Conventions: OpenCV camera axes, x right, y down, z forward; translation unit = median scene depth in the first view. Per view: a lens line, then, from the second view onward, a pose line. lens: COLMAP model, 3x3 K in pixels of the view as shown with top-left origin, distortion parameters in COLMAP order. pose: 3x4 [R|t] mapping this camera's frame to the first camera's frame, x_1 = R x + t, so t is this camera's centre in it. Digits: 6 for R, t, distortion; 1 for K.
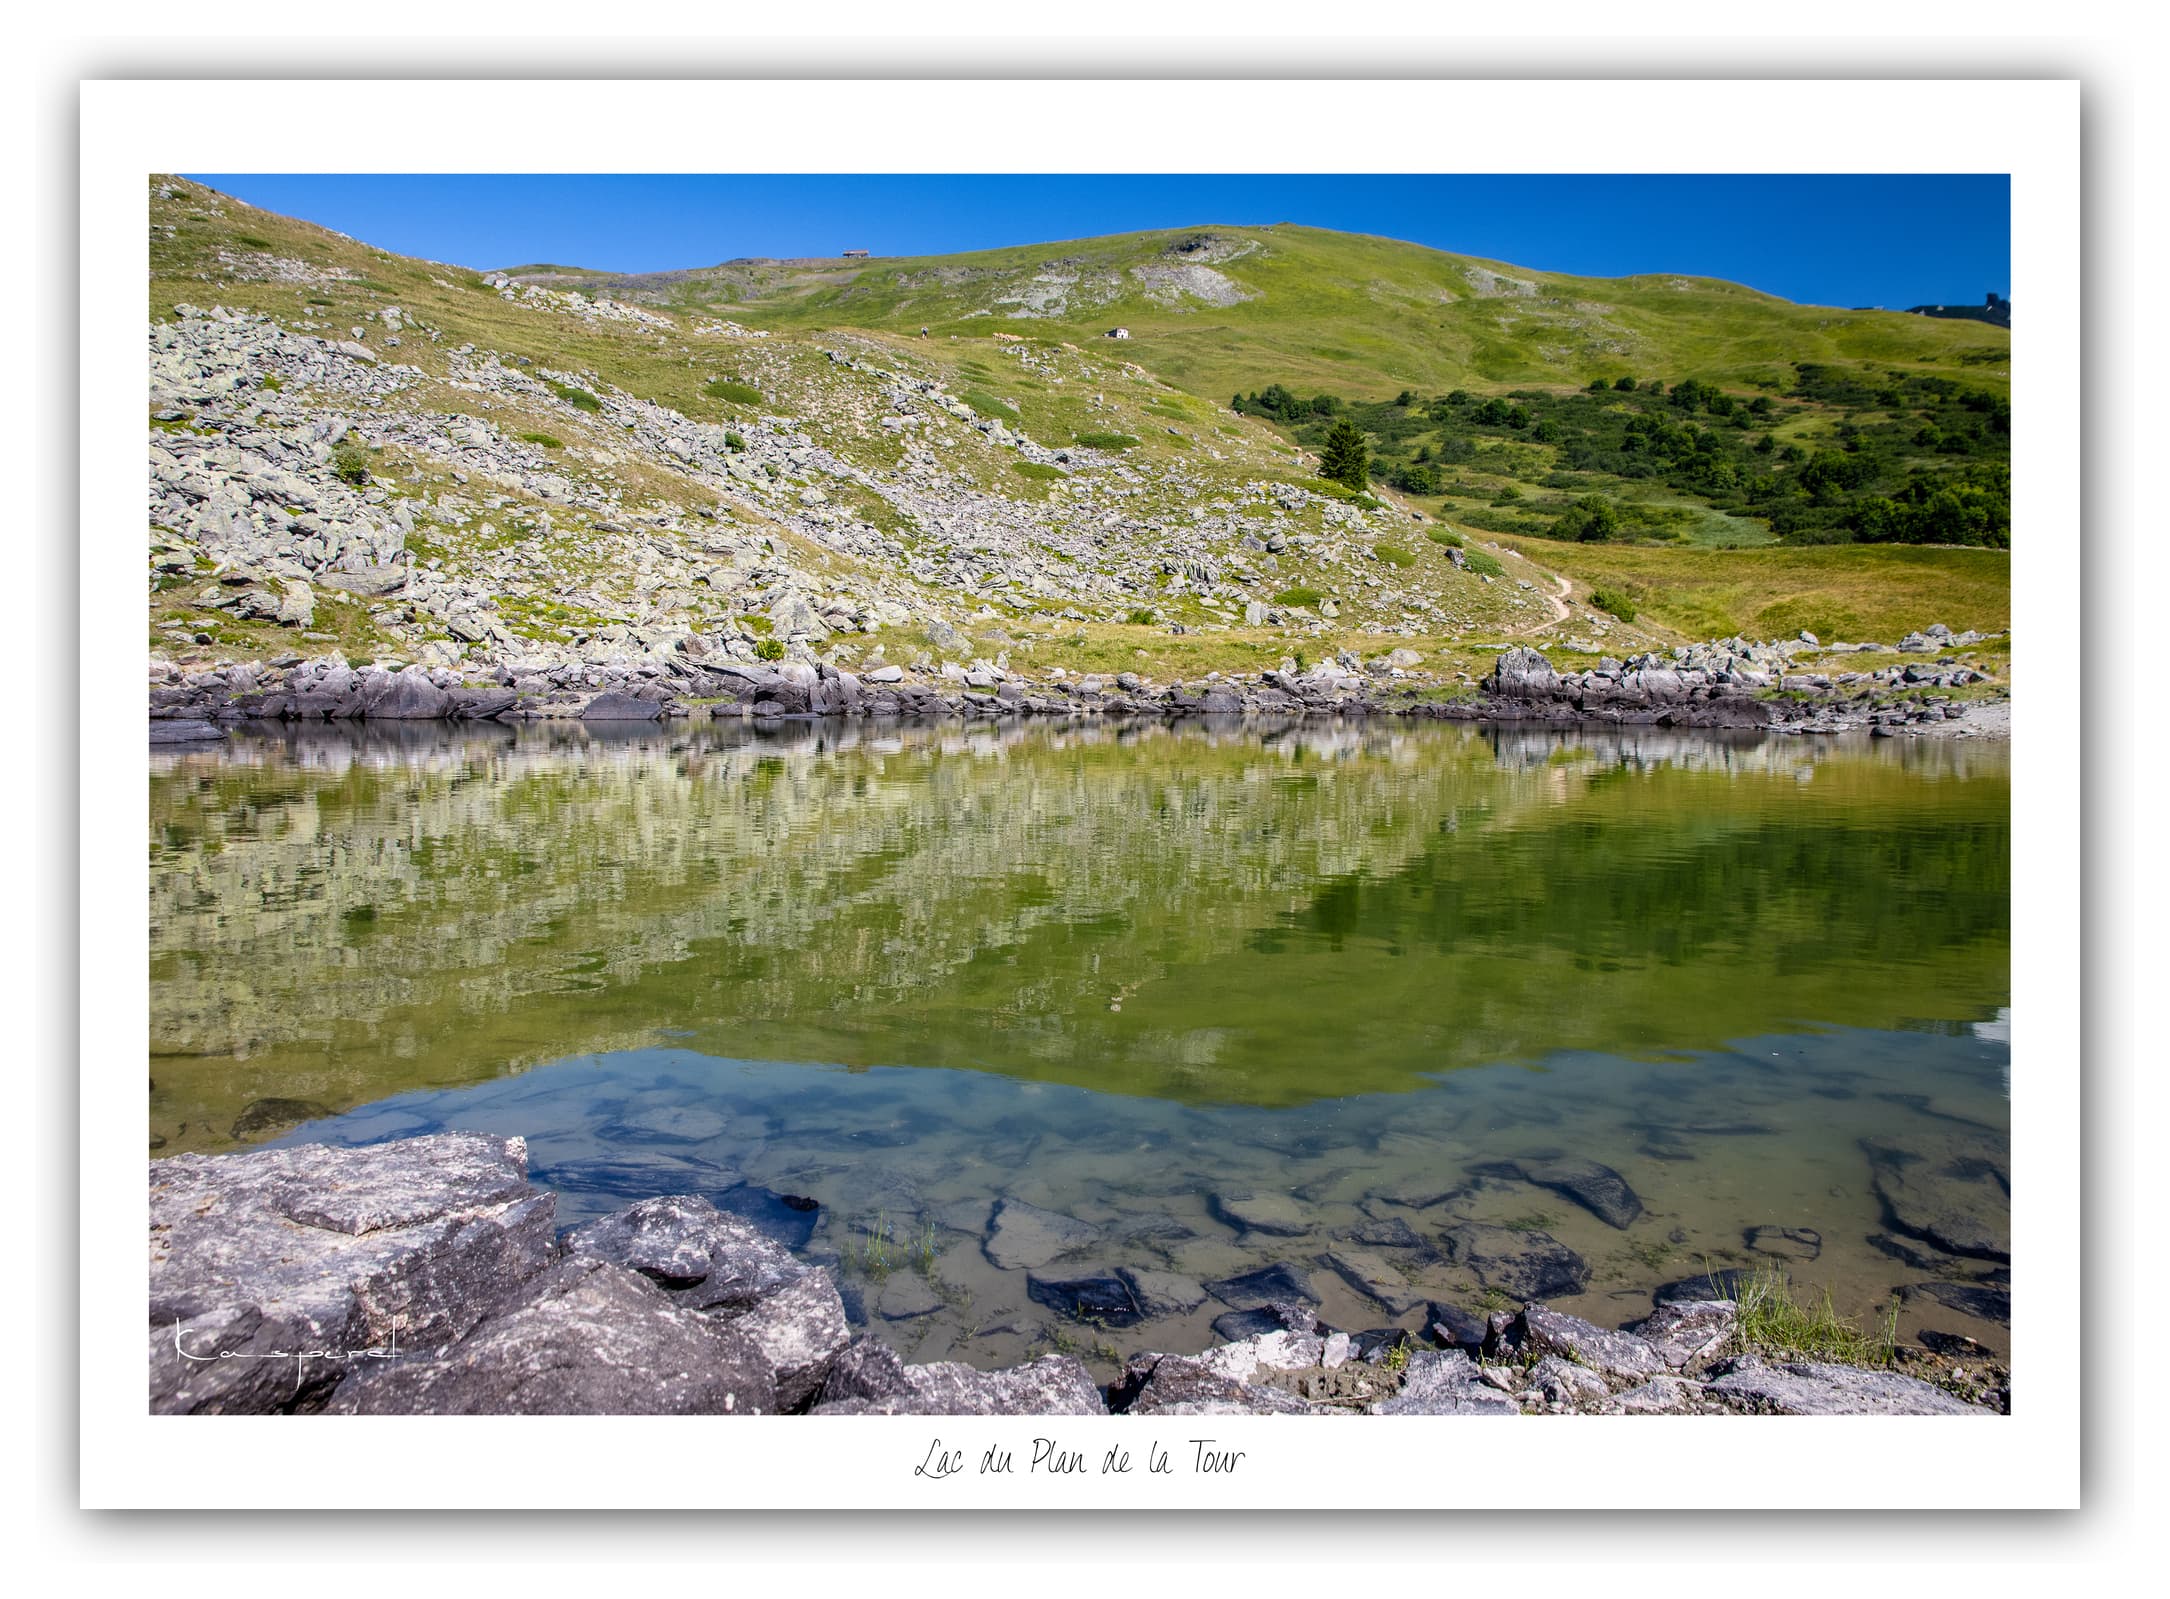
lens RADIAL K [[1623.2, 0, 1085.0], [0, 1623.2, 799.5], [0, 0, 1]] dist [-0.070654, 0.134984]
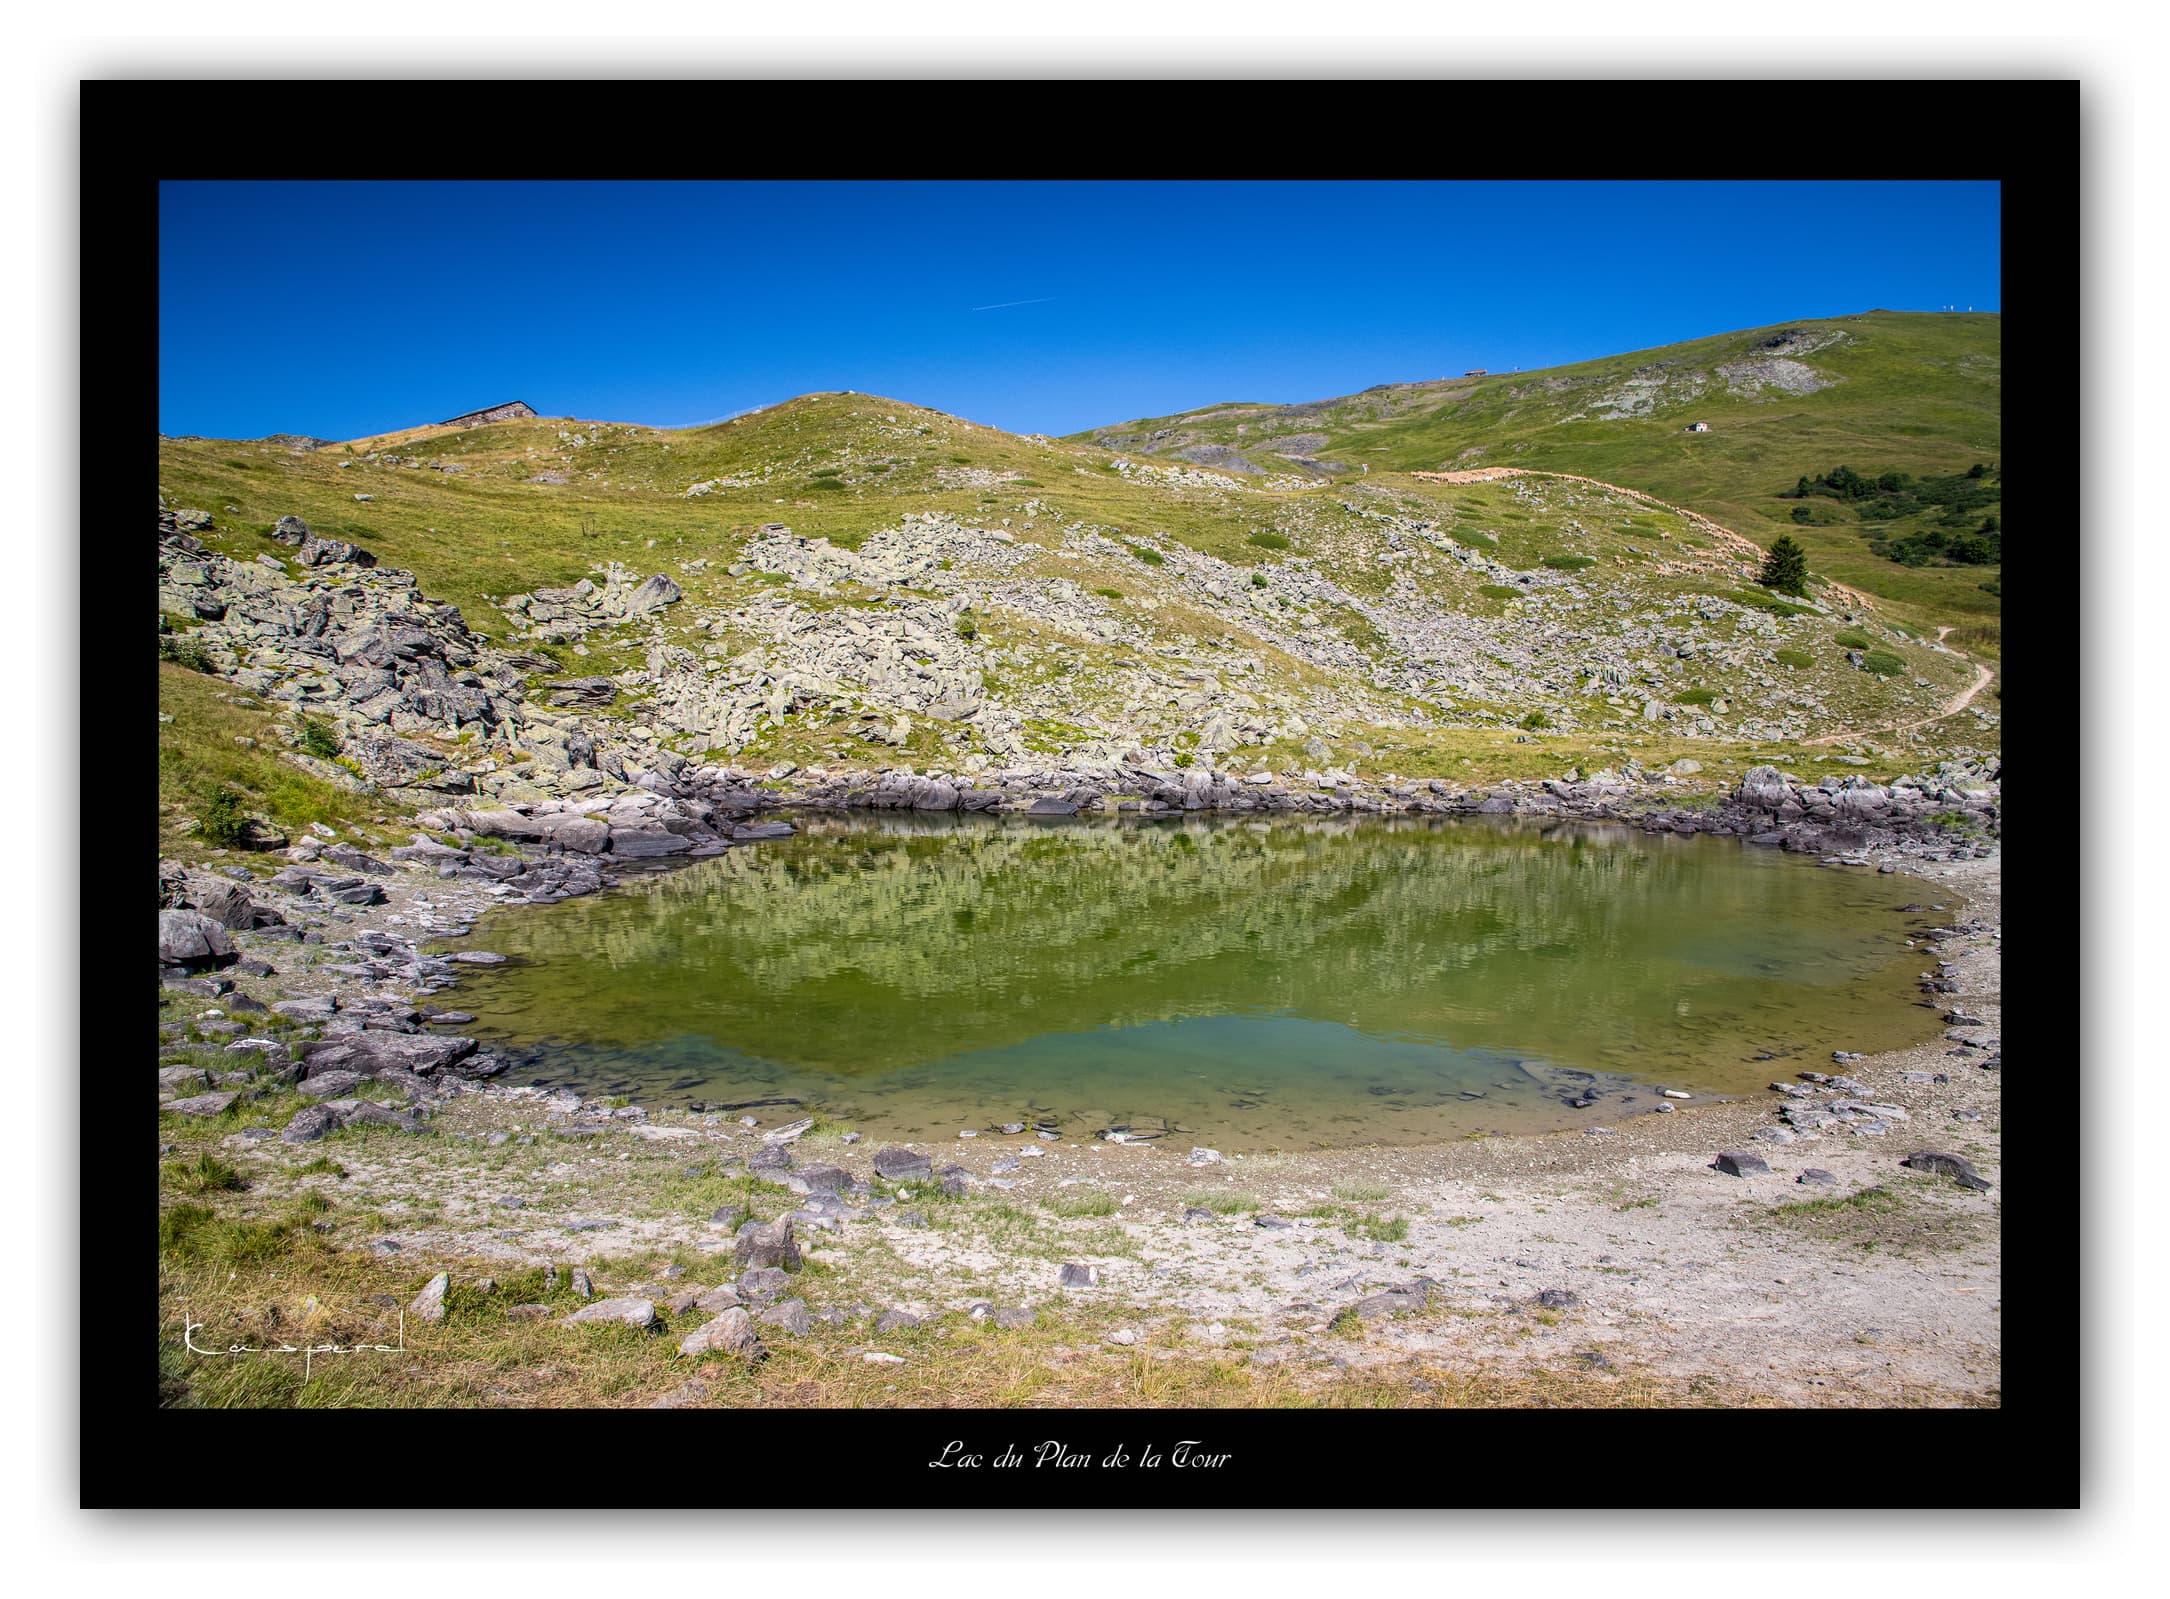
lens RADIAL K [[1337.5, 0, 1085.5], [0, 1337.5, 782.4], [0, 0, 1]] dist [-0.109633, 0.103229]
pose [[0.908936, 0.025014, -0.416185, 0.183924], [-0.036611, 0.999131, -0.019906, -0.034836], [0.415325, 0.033330, 0.909062, -0.119720]]
